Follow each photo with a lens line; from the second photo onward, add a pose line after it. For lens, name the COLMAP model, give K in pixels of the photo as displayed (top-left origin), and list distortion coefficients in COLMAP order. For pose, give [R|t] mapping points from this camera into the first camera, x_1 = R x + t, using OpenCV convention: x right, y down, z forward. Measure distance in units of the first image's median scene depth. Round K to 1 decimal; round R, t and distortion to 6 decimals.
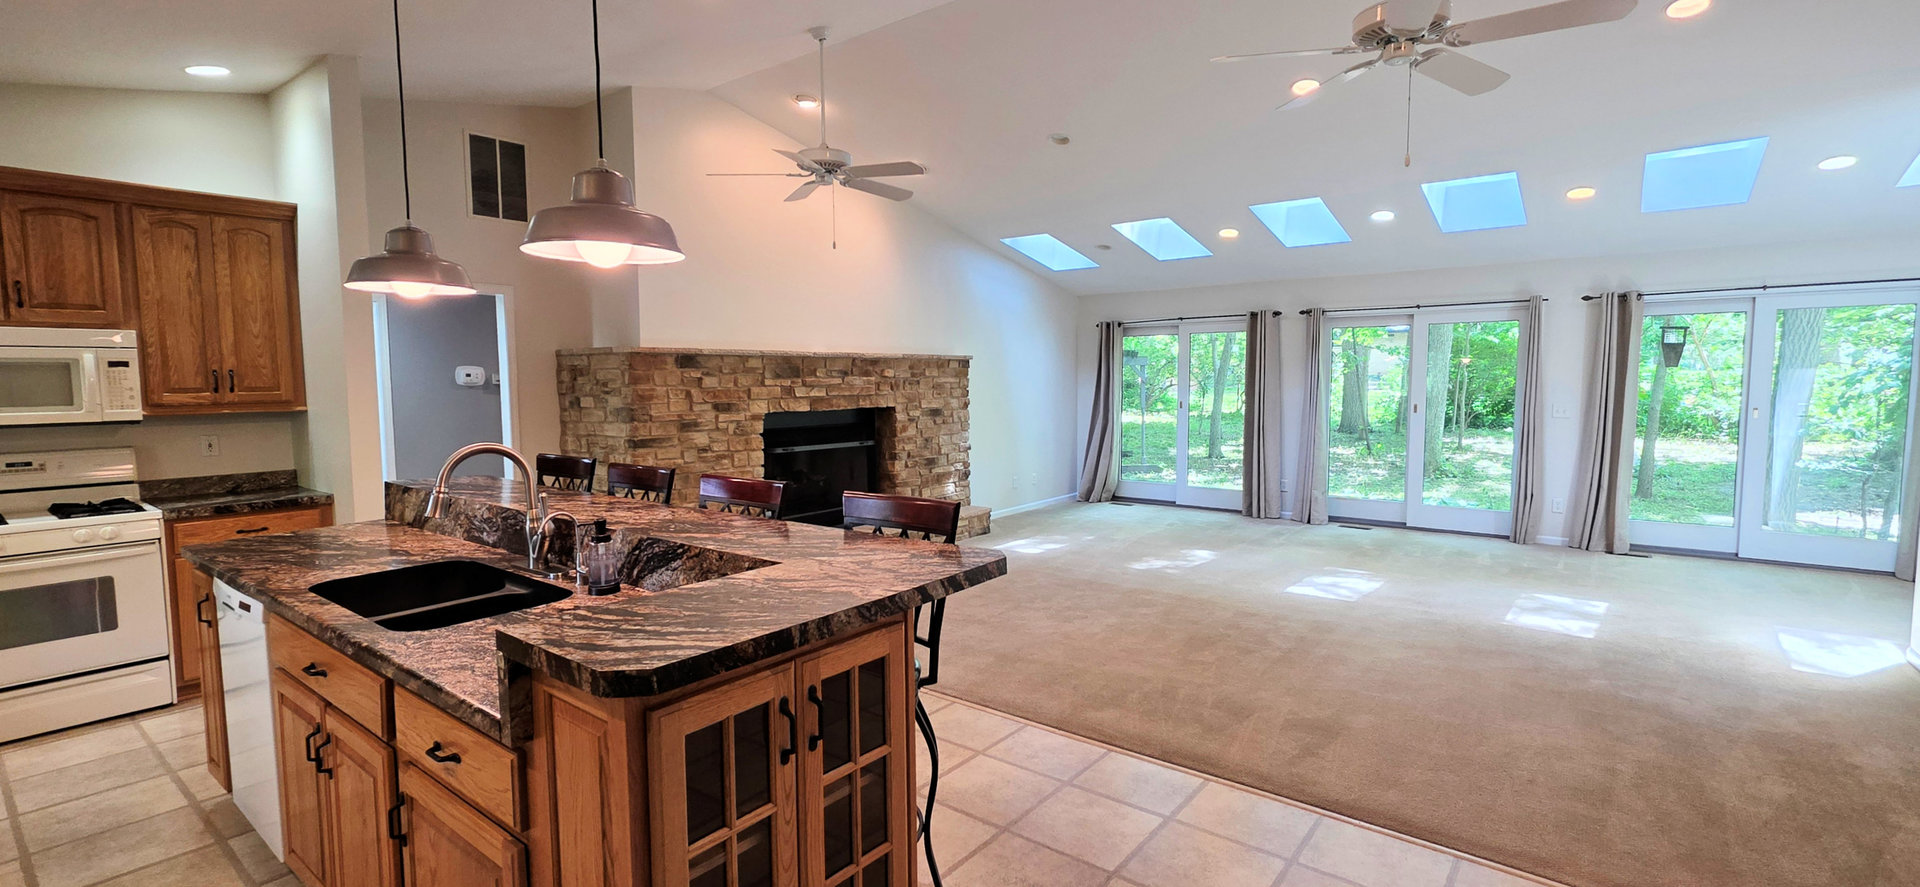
lens RADIAL K [[804.8, 0, 965.8], [0, 804.8, 442.9], [0, 0, 1]] dist [0.002497, 0.000291]
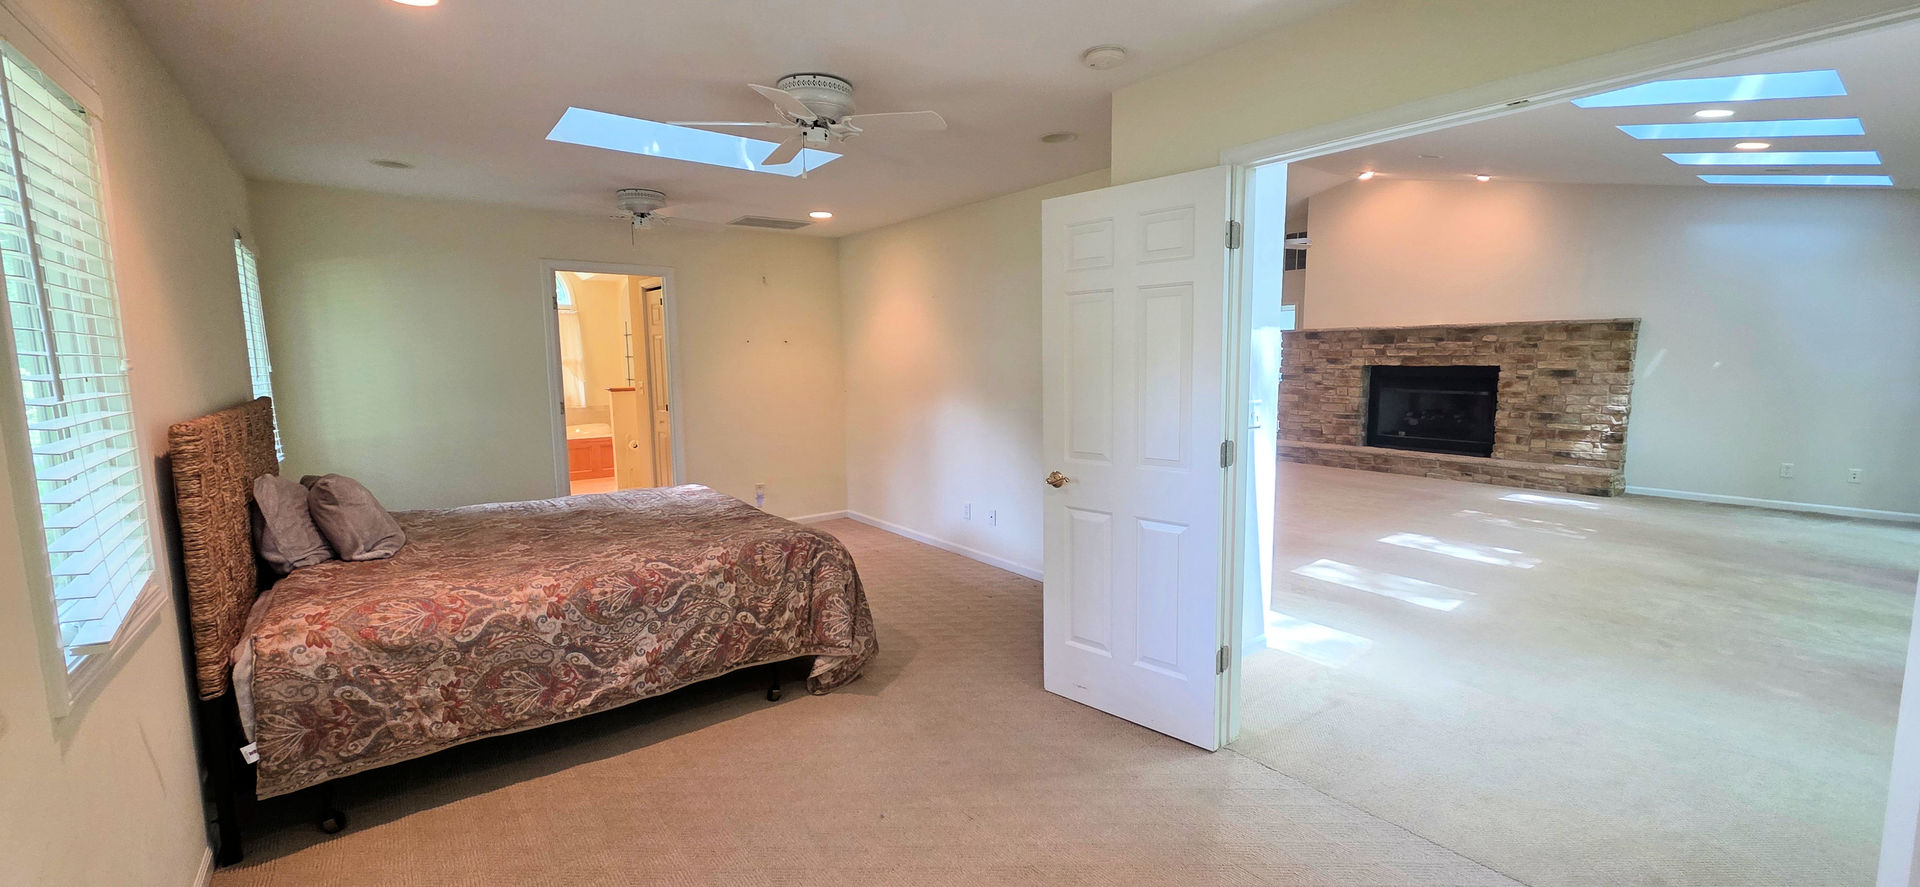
lens RADIAL K [[747.6, 0, 955.1], [0, 747.6, 438.8], [0, 0, 1]] dist [0.002467, 0.000555]
pose [[-0.244889, 0.122473, -0.961785, 1.542651], [-0.062219, 0.987960, 0.141649, -0.056911], [0.967553, 0.094530, -0.234320, 0.601209]]
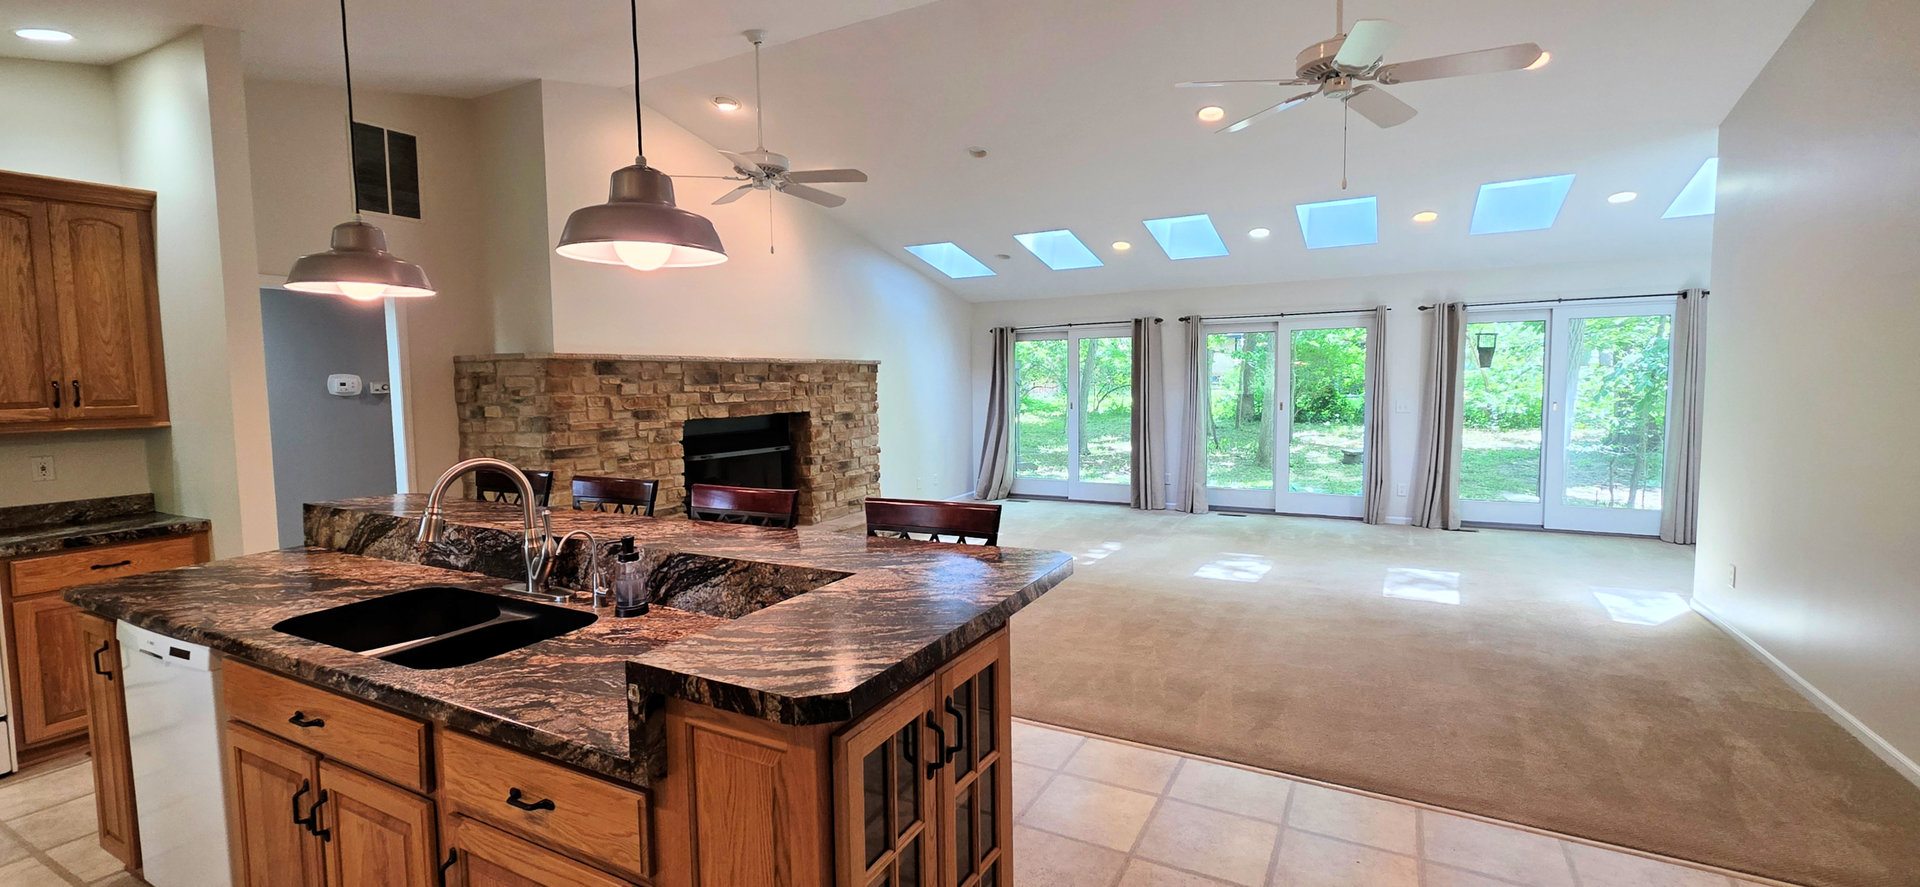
lens RADIAL K [[779.6, 0, 955.5], [0, 779.6, 439.7], [0, 0, 1]] dist [0.002283, 0.000438]
pose [[0.986774, -0.020658, 0.160782, -0.082494], [0.021608, 0.999758, -0.004166, -0.002290], [-0.160657, 0.007585, 0.986981, 0.013110]]
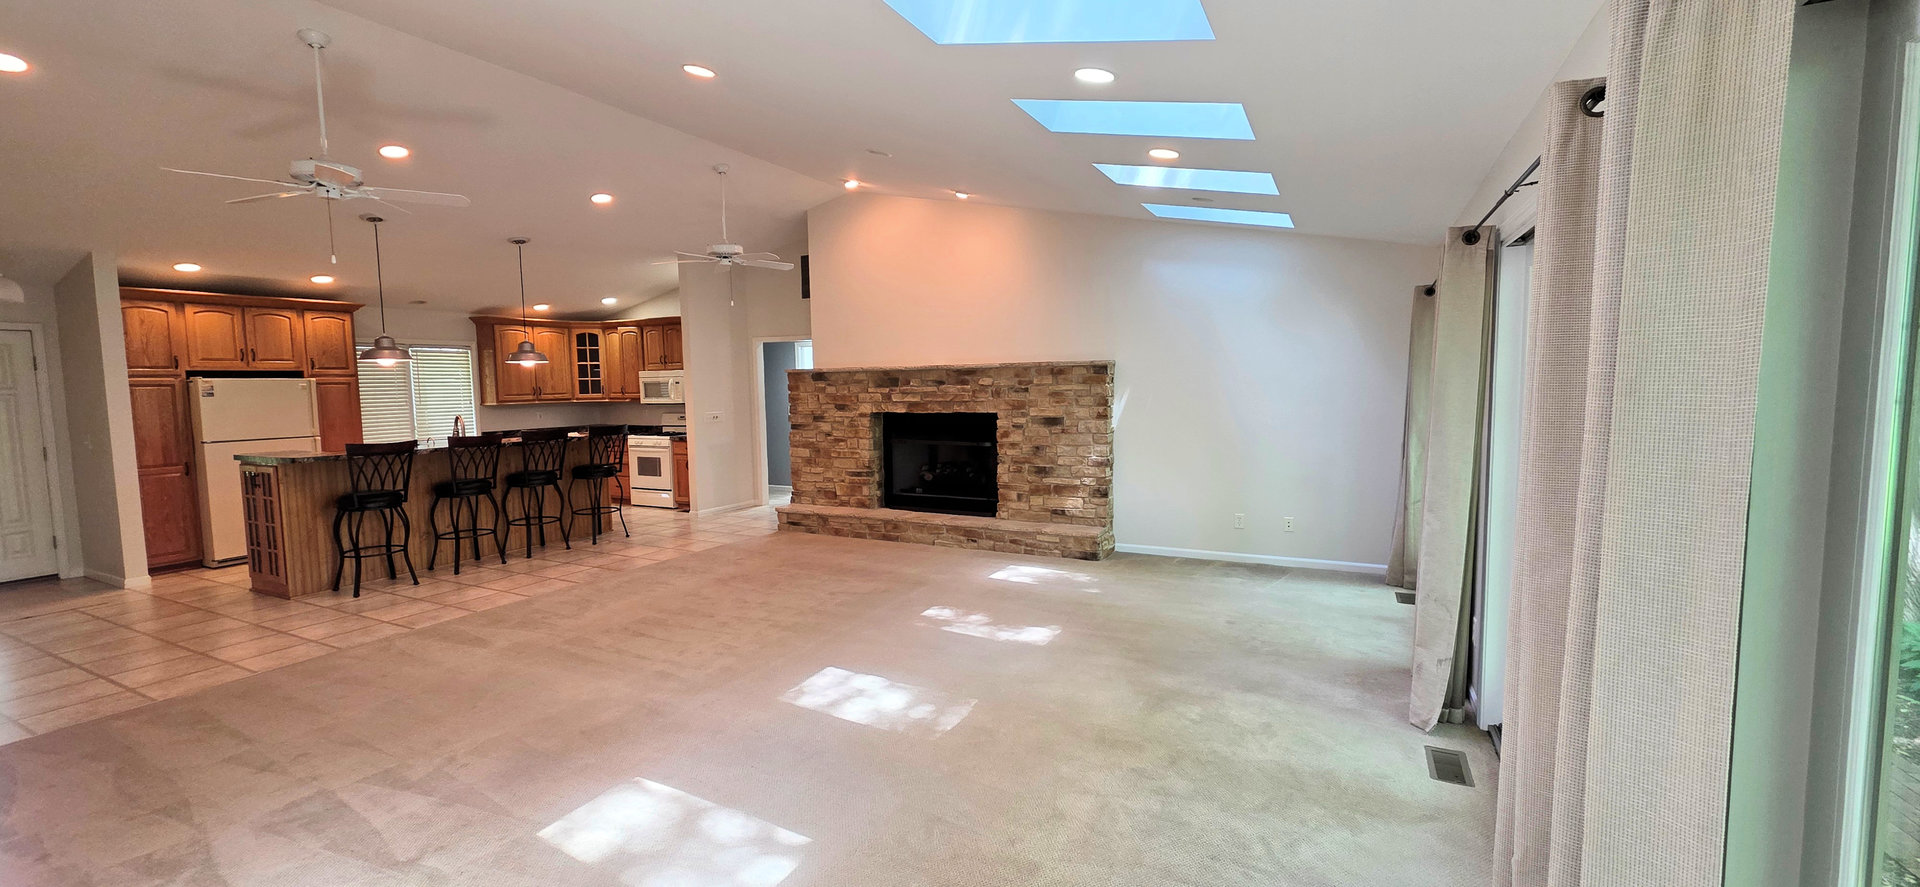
lens RADIAL K [[747.6, 0, 955.1], [0, 747.6, 438.8], [0, 0, 1]] dist [0.002467, 0.000555]
pose [[0.192326, 0.080824, -0.977997, 1.100635], [-0.062511, 0.995588, 0.069985, -0.096624], [0.979338, 0.047675, 0.196530, 0.949720]]
